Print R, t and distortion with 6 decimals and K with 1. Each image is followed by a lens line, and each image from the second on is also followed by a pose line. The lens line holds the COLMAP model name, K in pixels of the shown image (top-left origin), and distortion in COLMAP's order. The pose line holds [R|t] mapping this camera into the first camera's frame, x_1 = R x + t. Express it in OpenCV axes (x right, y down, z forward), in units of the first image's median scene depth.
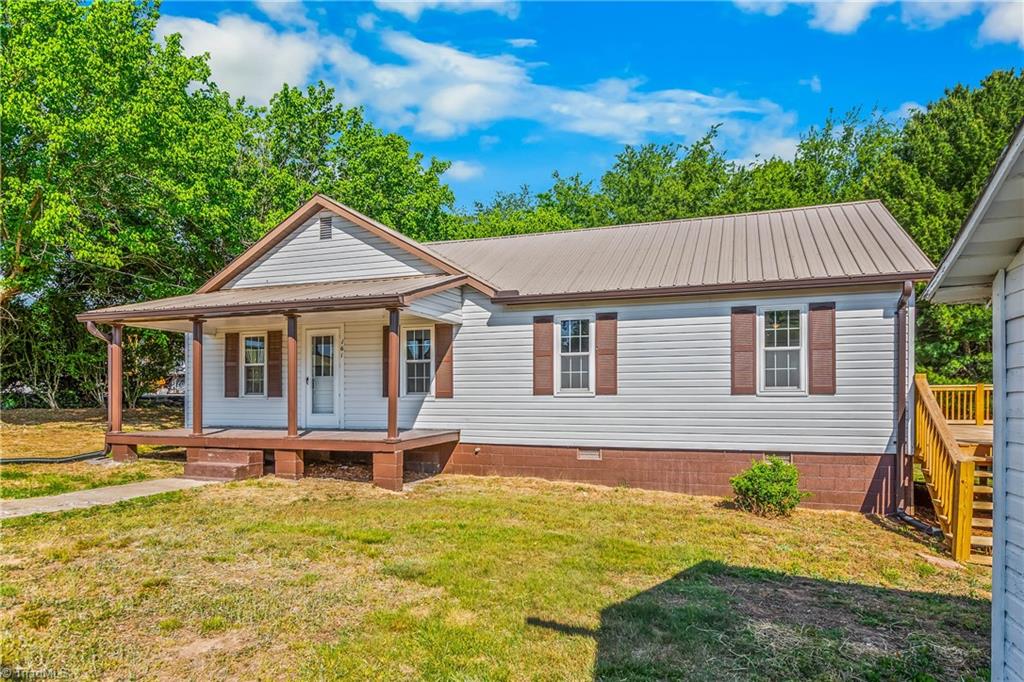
lens RADIAL K [[621.6, 0, 529.5], [0, 621.6, 400.2], [0, 0, 1]] dist [-0.001595, 0.001135]
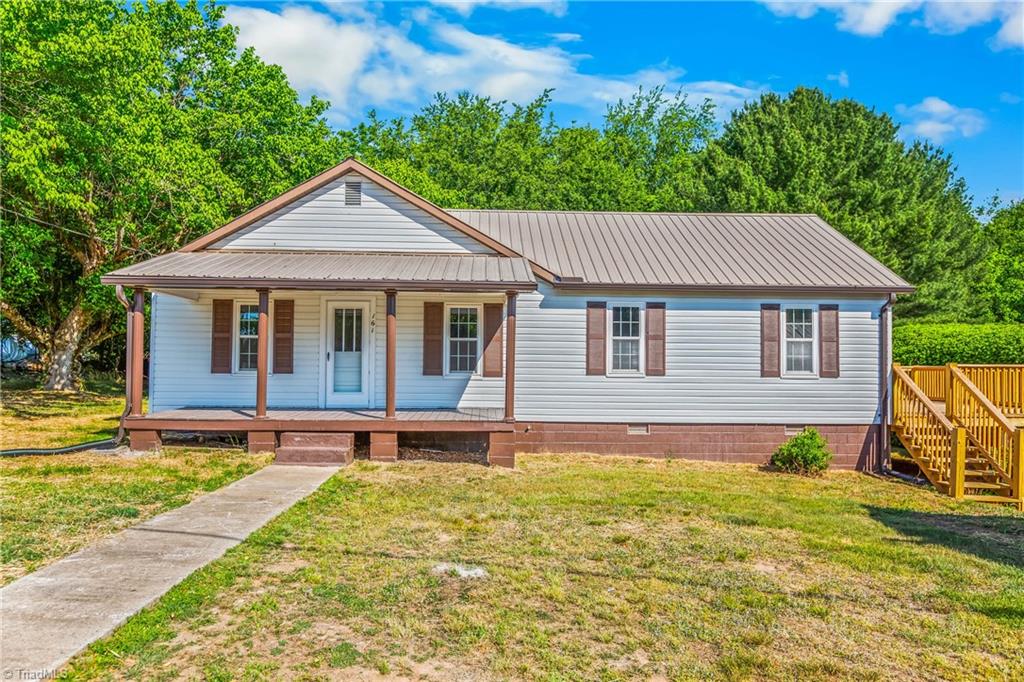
lens RADIAL K [[731.4, 0, 510.6], [0, 731.4, 347.1], [0, 0, 1]] dist [0.003533, 0.007847]
pose [[0.931117, 0.019861, 0.364180, -0.562876], [-0.009723, 0.999513, -0.029649, -0.017520], [-0.364592, 0.024066, 0.930856, -0.120036]]
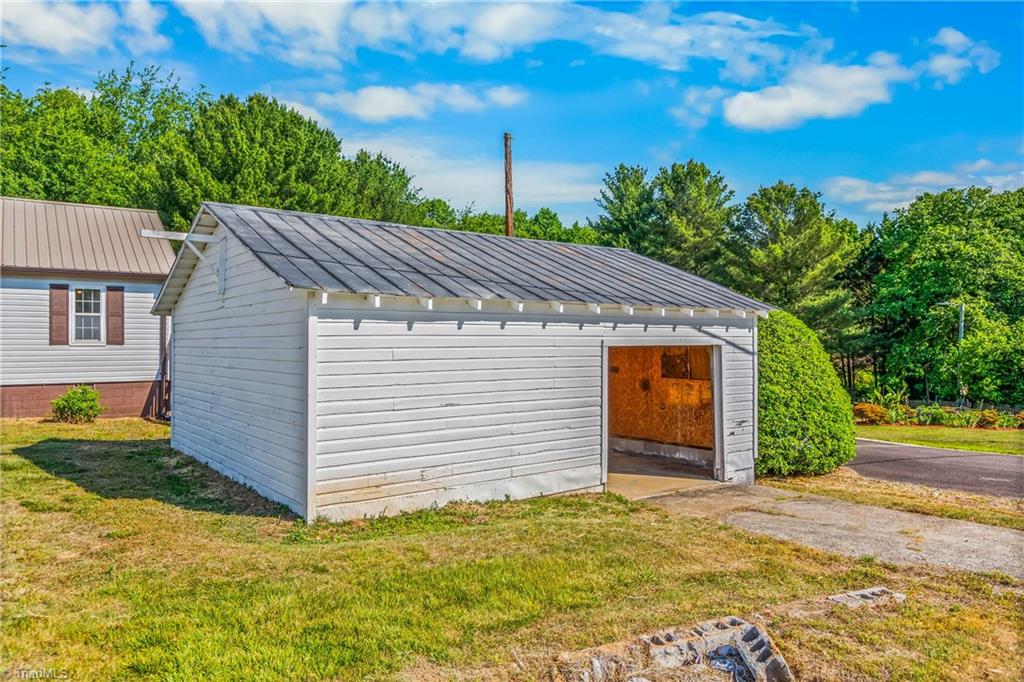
lens RADIAL K [[696.8, 0, 515.0], [0, 696.8, 341.2], [0, 0, 1]] dist [-0.007185, -0.002407]
pose [[0.574888, 0.003223, 0.818226, -0.324822], [0.001189, 0.999988, -0.004775, -0.007526], [-0.818231, 0.003718, 0.574877, -0.704626]]
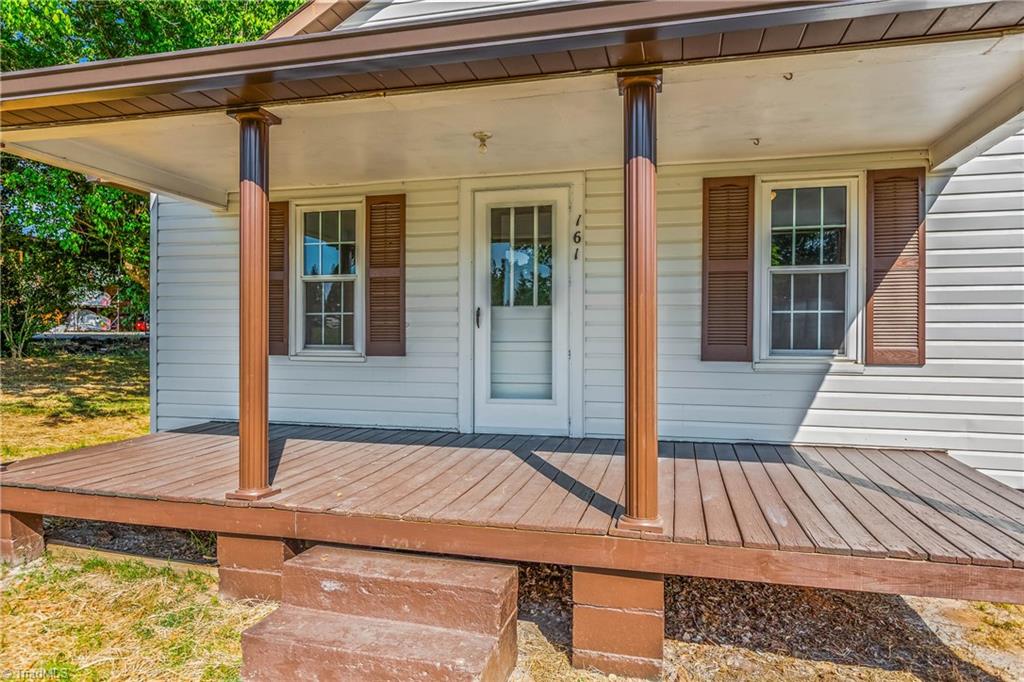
lens RADIAL K [[651.5, 0, 508.5], [0, 651.5, 343.7], [0, 0, 1]] dist [-0.003538, -0.001430]
pose [[0.996724, 0.004580, 0.080747, -0.417917], [-0.005250, 0.999954, 0.008089, -0.019767], [-0.080706, -0.008486, 0.996702, 0.646320]]
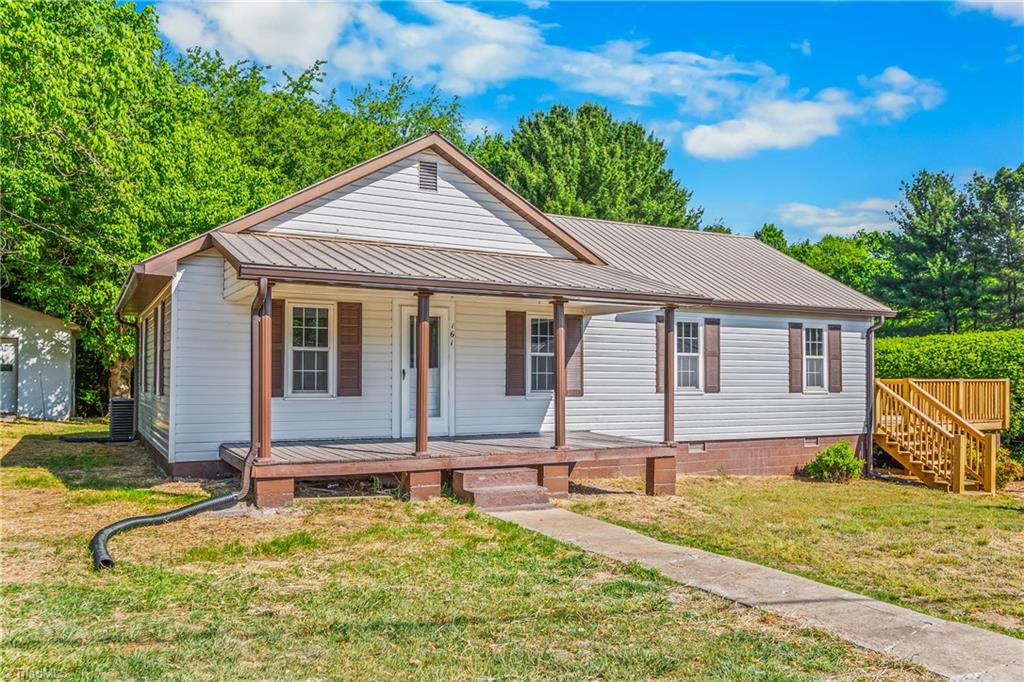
lens RADIAL K [[796.4, 0, 505.8], [0, 796.4, 359.6], [0, 0, 1]] dist [0.008373, 0.012074]
pose [[0.674199, 0.021980, 0.738223, -1.102354], [-0.003126, 0.999633, -0.026908, -0.026481], [-0.738544, 0.015834, 0.674020, 0.298763]]
